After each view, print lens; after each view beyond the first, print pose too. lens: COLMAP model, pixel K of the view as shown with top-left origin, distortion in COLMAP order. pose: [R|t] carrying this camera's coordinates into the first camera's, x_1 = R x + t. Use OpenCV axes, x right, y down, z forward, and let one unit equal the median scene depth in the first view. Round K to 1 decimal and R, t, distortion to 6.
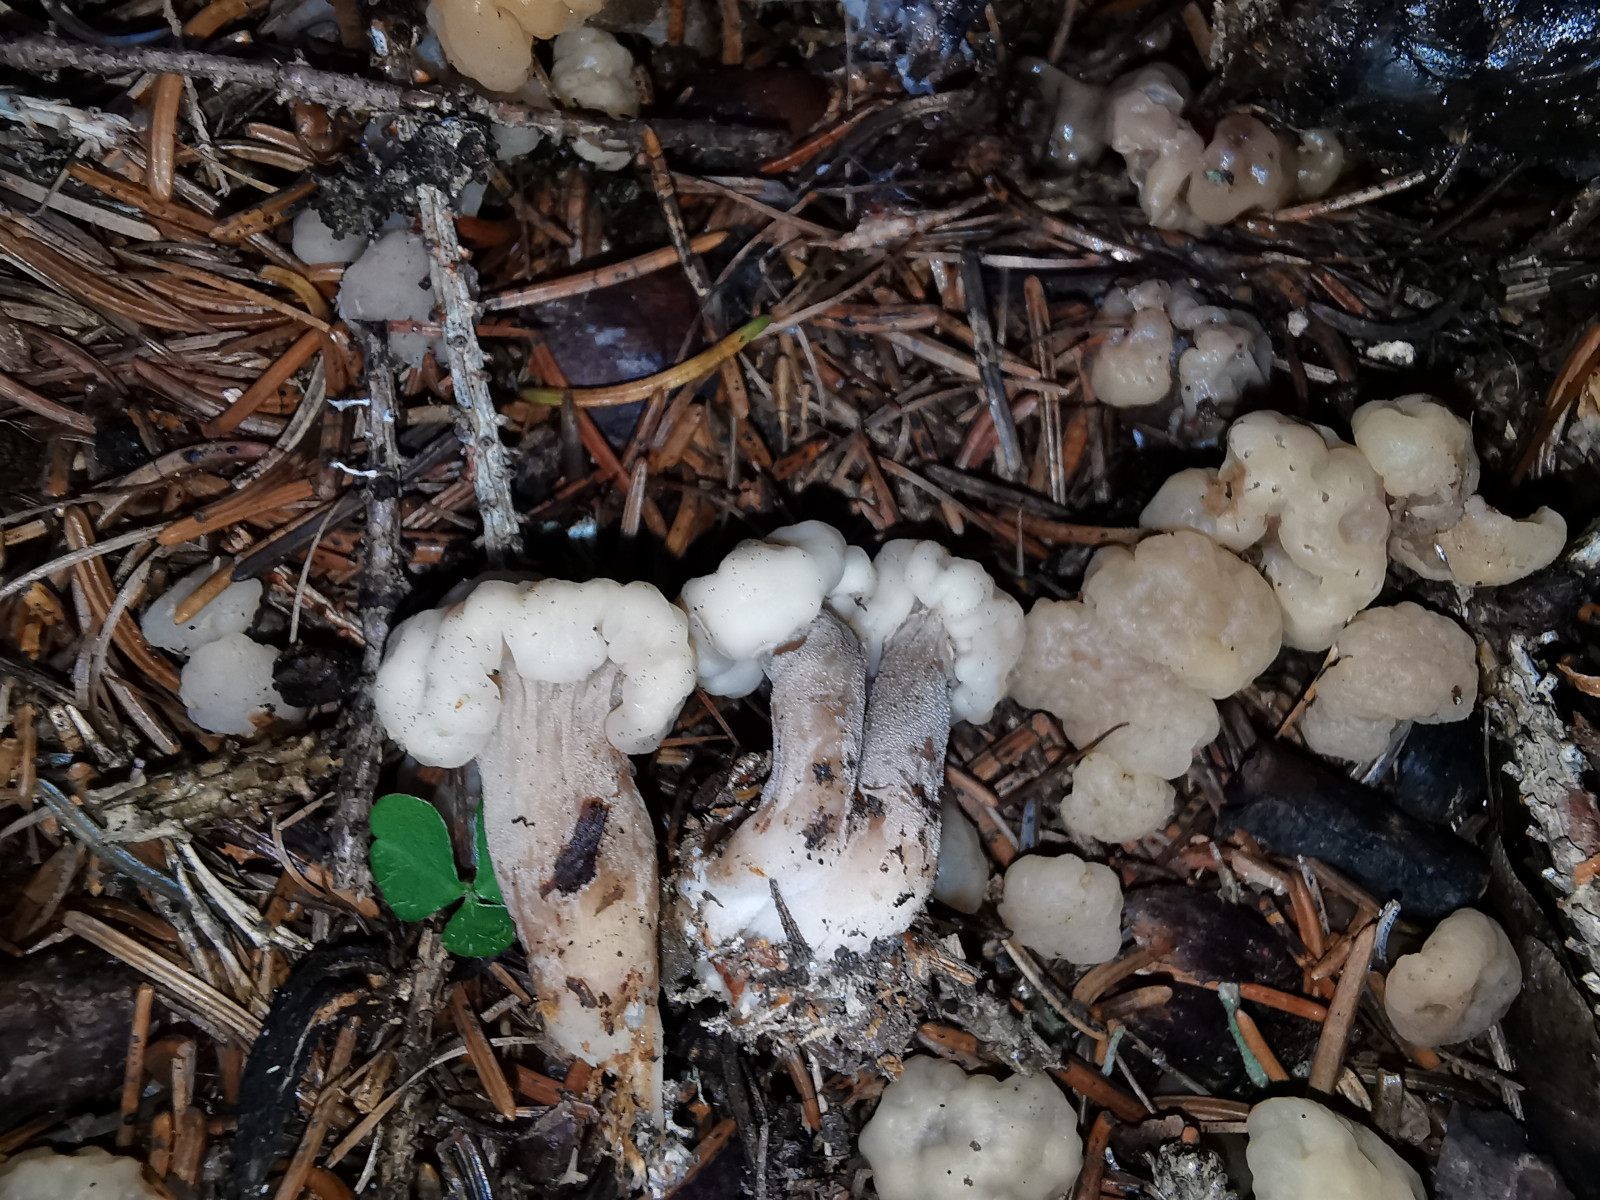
lens RADIAL K [[1284.2, 0, 805.7], [0, 1284.2, 593.4], [0, 0, 1]] dist [-0.001384, 0.008577]
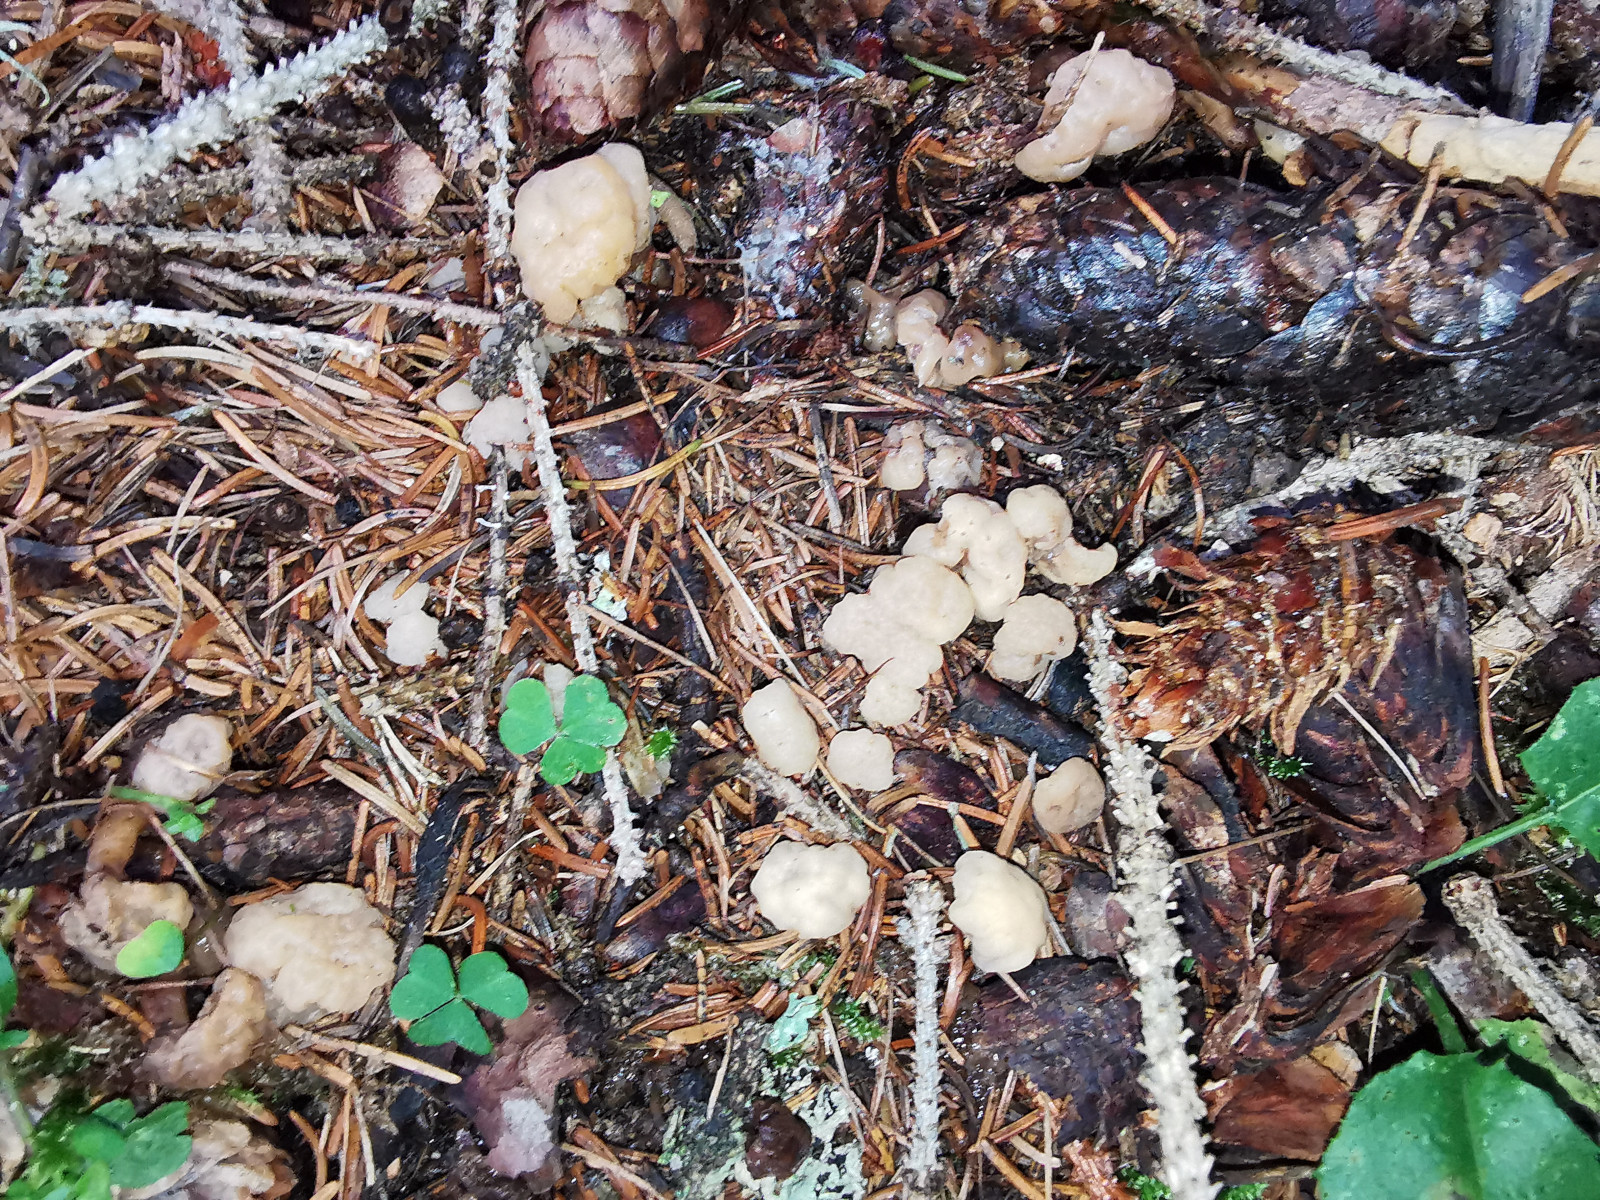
lens RADIAL K [[1284.2, 0, 805.7], [0, 1284.2, 593.4], [0, 0, 1]] dist [-0.001384, 0.008577]
pose [[0.997550, -0.001231, 0.069946, -0.009220], [0.004794, 0.998697, -0.050800, 0.094717], [-0.069793, 0.051010, 0.996256, -0.818293]]
